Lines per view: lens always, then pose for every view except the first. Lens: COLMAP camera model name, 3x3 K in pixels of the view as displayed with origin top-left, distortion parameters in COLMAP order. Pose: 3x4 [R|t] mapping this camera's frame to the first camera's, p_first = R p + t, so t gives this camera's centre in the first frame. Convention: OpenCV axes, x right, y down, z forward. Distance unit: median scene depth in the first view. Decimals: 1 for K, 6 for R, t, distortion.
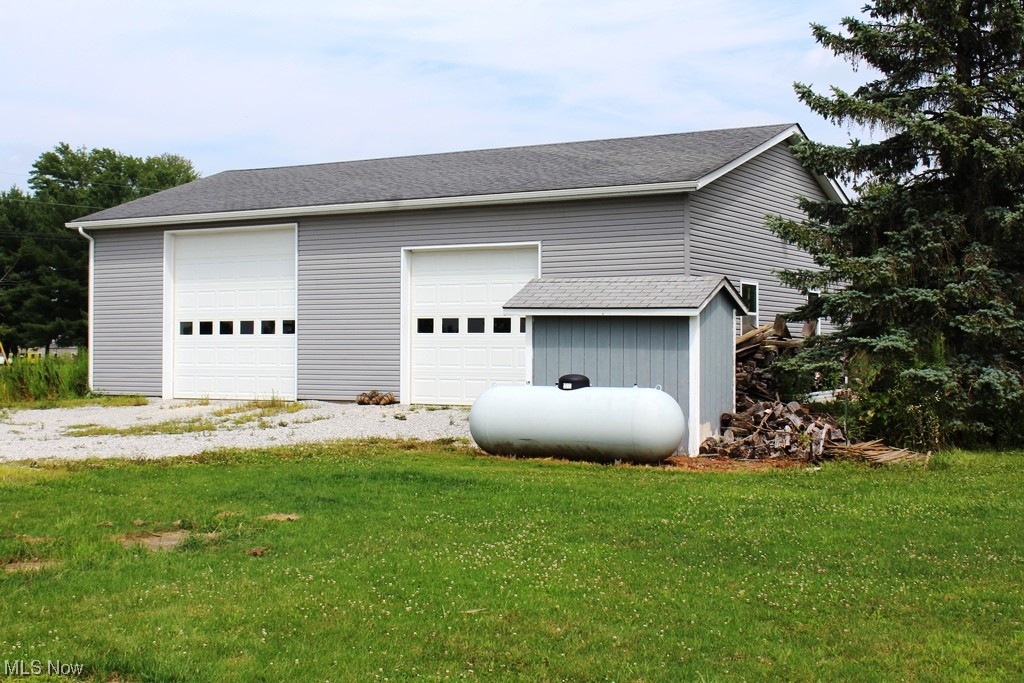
lens RADIAL K [[1397.1, 0, 512.0], [0, 1397.1, 341.5], [0, 0, 1]] dist [-0.004331, 0.009749]
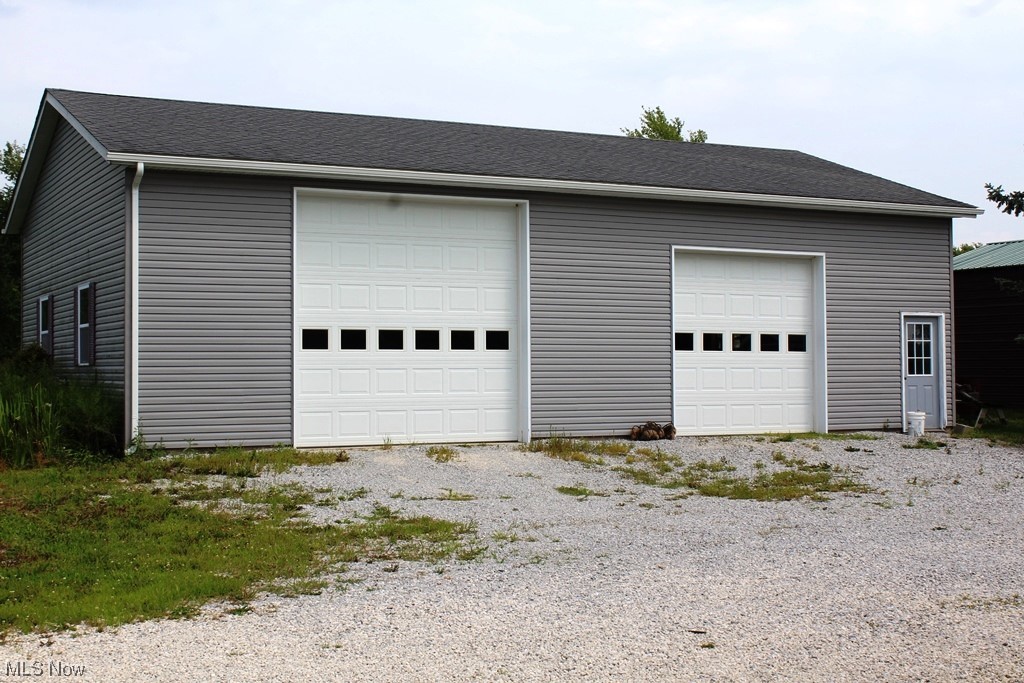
lens RADIAL K [[1397.1, 0, 512.0], [0, 1397.1, 341.5], [0, 0, 1]] dist [-0.004331, 0.009749]
pose [[0.548170, 0.014199, 0.836246, -0.811088], [-0.004162, 0.999890, -0.014250, 0.000806], [-0.836357, 0.004331, 0.548169, 0.626245]]
